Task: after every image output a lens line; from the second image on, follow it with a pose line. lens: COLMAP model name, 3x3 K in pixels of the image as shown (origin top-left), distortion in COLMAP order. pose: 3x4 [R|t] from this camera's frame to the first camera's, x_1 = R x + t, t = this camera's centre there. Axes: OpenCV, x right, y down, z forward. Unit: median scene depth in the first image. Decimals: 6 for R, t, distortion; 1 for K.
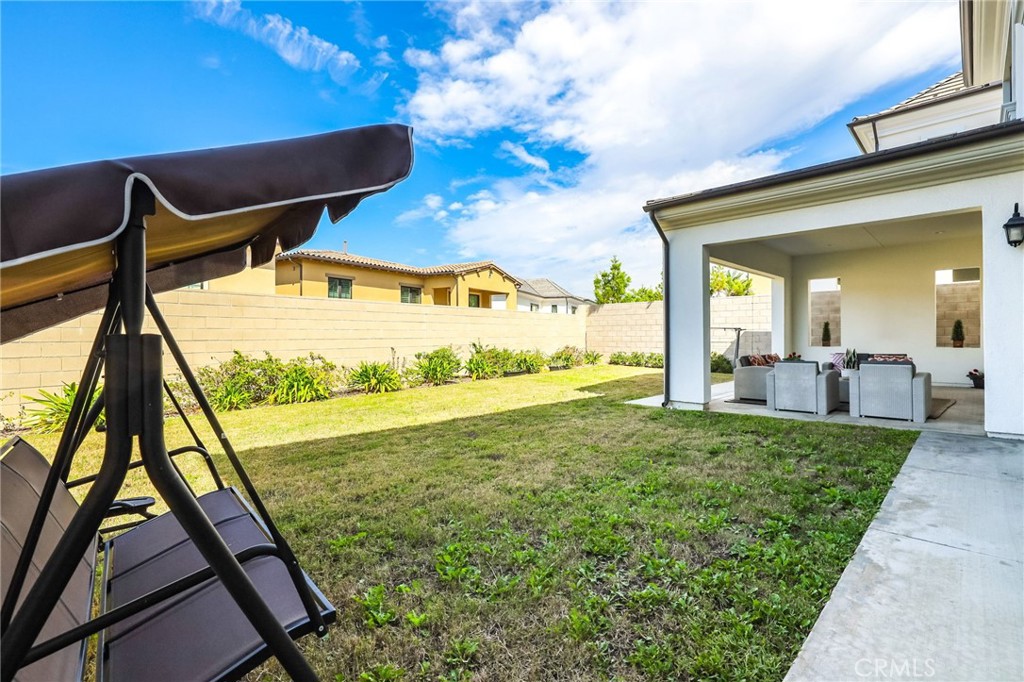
lens RADIAL K [[469.1, 0, 514.3], [0, 469.1, 338.9], [0, 0, 1]] dist [-0.051061, 0.021901]
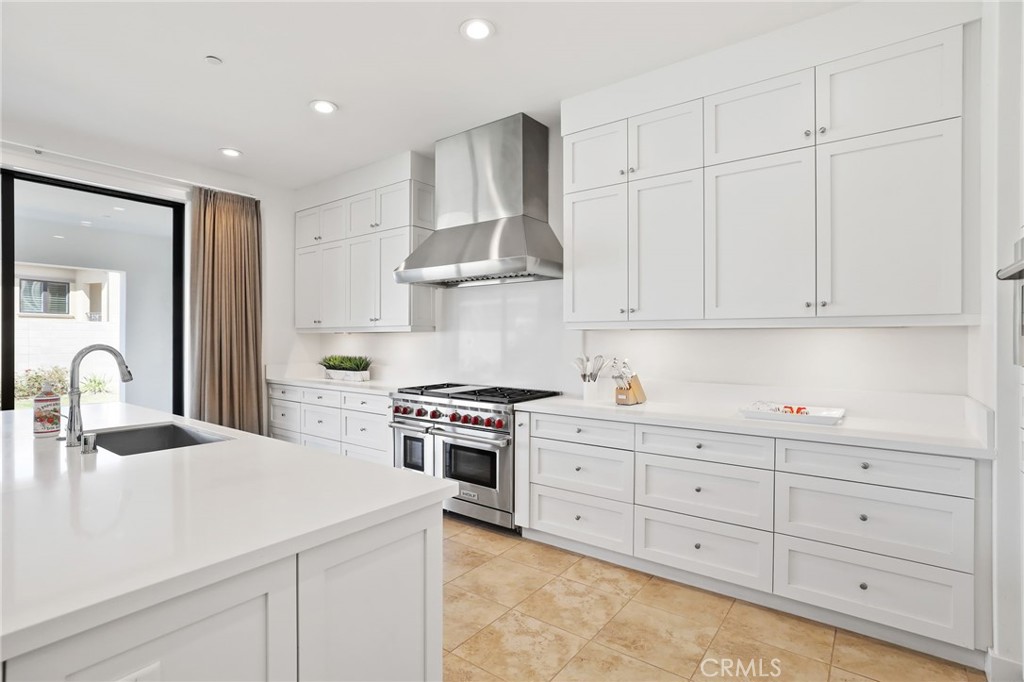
lens RADIAL K [[499.1, 0, 512.0], [0, 499.1, 341.0], [0, 0, 1]] dist [-0.001049, 0.000297]
pose [[0.990488, 0.006671, 0.137437, 0.465770], [-0.006019, 0.999969, -0.005160, -0.017263], [-0.137468, 0.004284, 0.990497, 0.119787]]
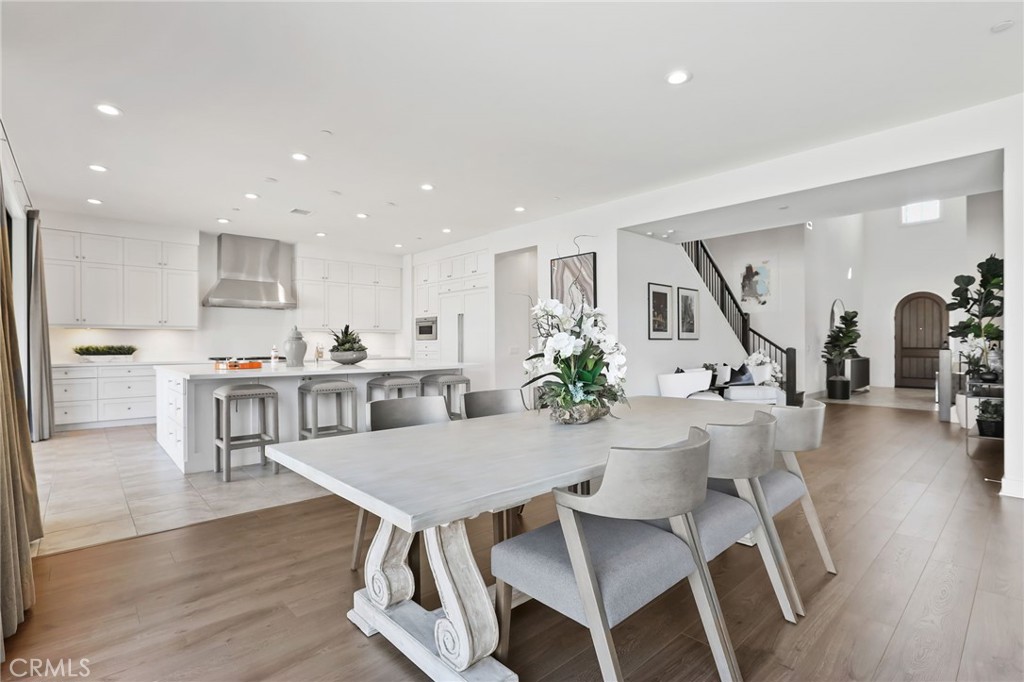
lens RADIAL K [[478.2, 0, 513.9], [0, 478.2, 345.8], [0, 0, 1]] dist [-0.043392, 0.021312]
pose [[0.034263, 0.003382, 0.999407, 0.160374], [0.012470, 0.999915, -0.003812, -0.007316], [-0.999335, 0.012593, 0.034218, 0.087839]]
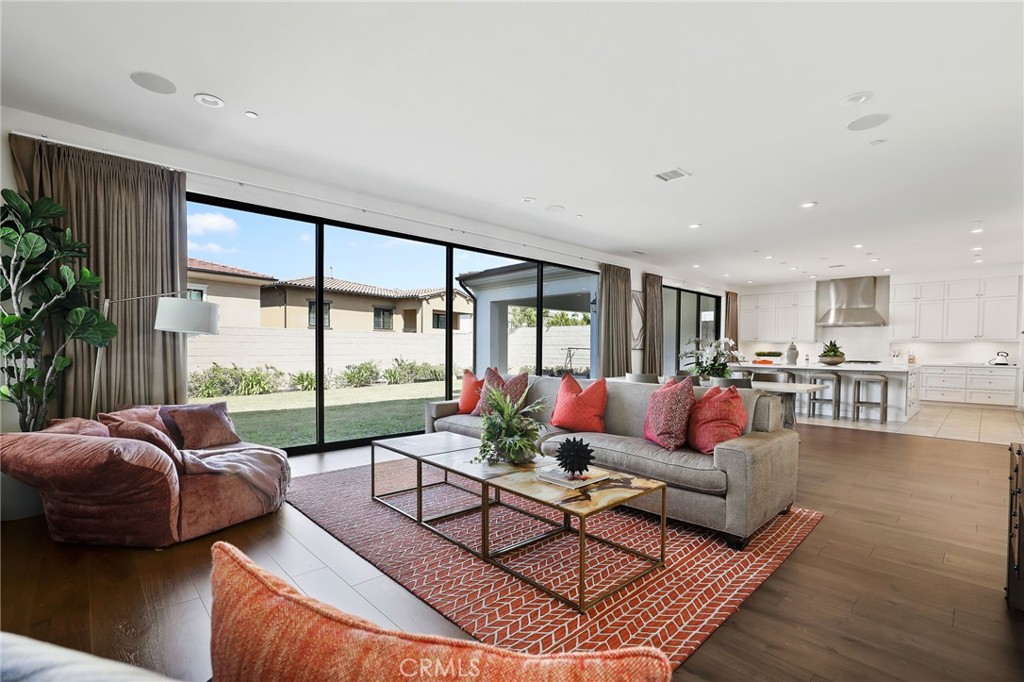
lens RADIAL K [[466.1, 0, 515.7], [0, 466.1, 367.8], [0, 0, 1]] dist [-0.037220, 0.013980]
pose [[0.999769, 0.012839, -0.017227, 0.152453], [-0.012269, 0.999387, 0.032776, -0.006539], [0.017638, -0.032557, 0.999314, -0.185330]]
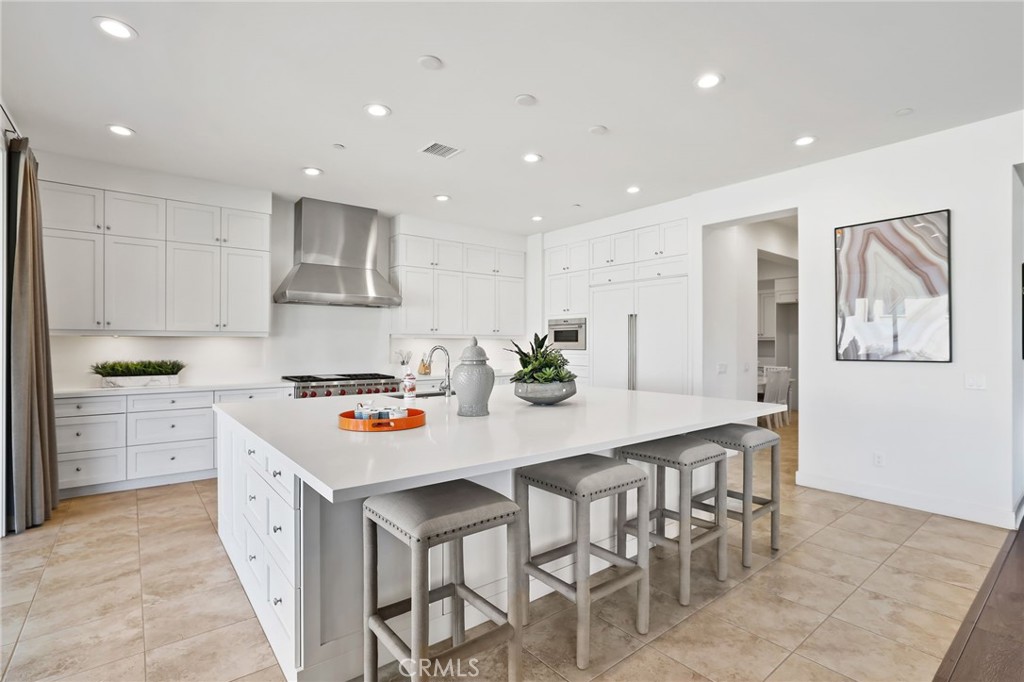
lens RADIAL K [[482.9, 0, 513.3], [0, 482.9, 343.5], [0, 0, 1]] dist [-0.042247, 0.024032]
pose [[0.103384, 0.005771, 0.994625, 0.256917], [0.006399, 0.999959, -0.006467, -0.016248], [-0.994621, 0.007033, 0.103343, 0.171849]]
